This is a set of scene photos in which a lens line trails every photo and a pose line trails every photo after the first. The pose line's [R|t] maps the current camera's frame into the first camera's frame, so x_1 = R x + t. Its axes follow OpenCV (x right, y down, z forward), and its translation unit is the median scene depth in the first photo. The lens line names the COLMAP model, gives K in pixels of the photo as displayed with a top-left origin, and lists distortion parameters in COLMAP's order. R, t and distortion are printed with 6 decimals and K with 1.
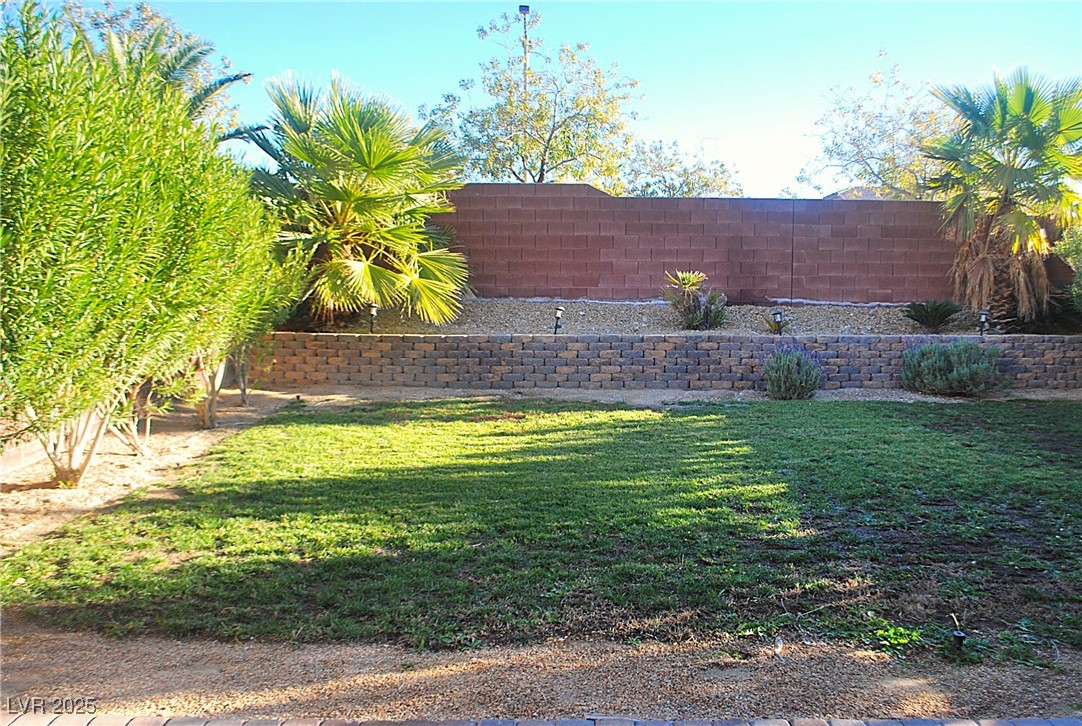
lens RADIAL K [[861.4, 0, 541.5], [0, 861.4, 363.7], [0, 0, 1]] dist [-0.077235, 0.002293]
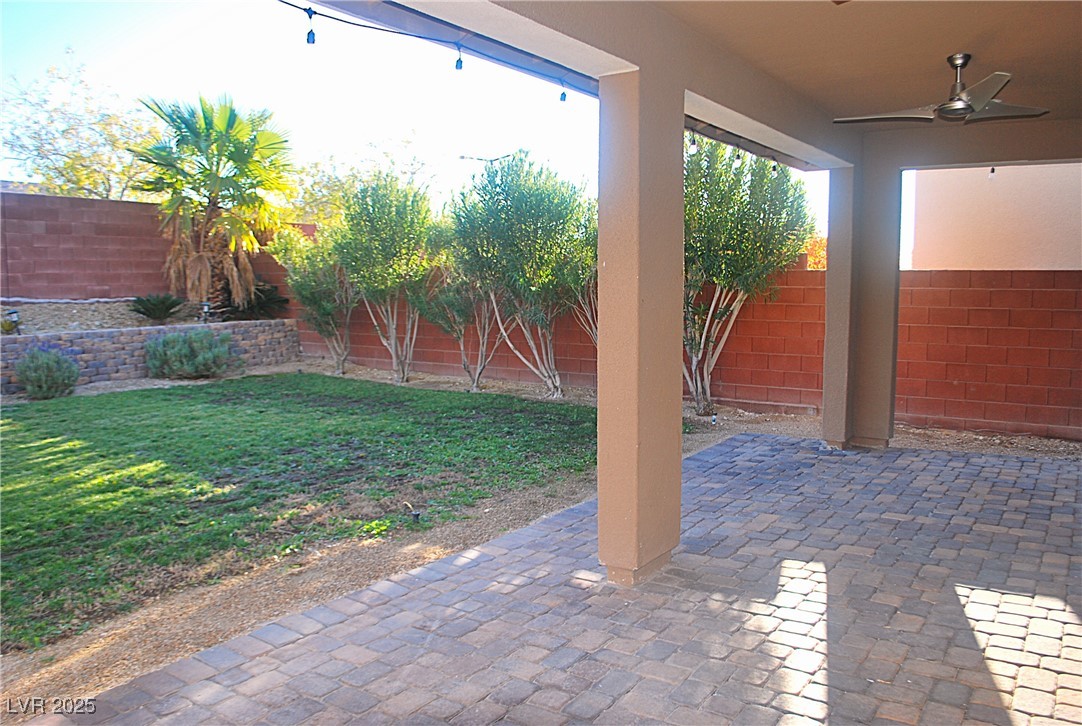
lens RADIAL K [[861.4, 0, 540.2], [0, 861.4, 362.9], [0, 0, 1]] dist [-0.077235, 0.002293]
pose [[0.560095, -0.083387, 0.824221, -0.174479], [0.082186, 0.995606, 0.044877, 0.003950], [-0.824341, 0.042604, 0.564487, -0.009693]]
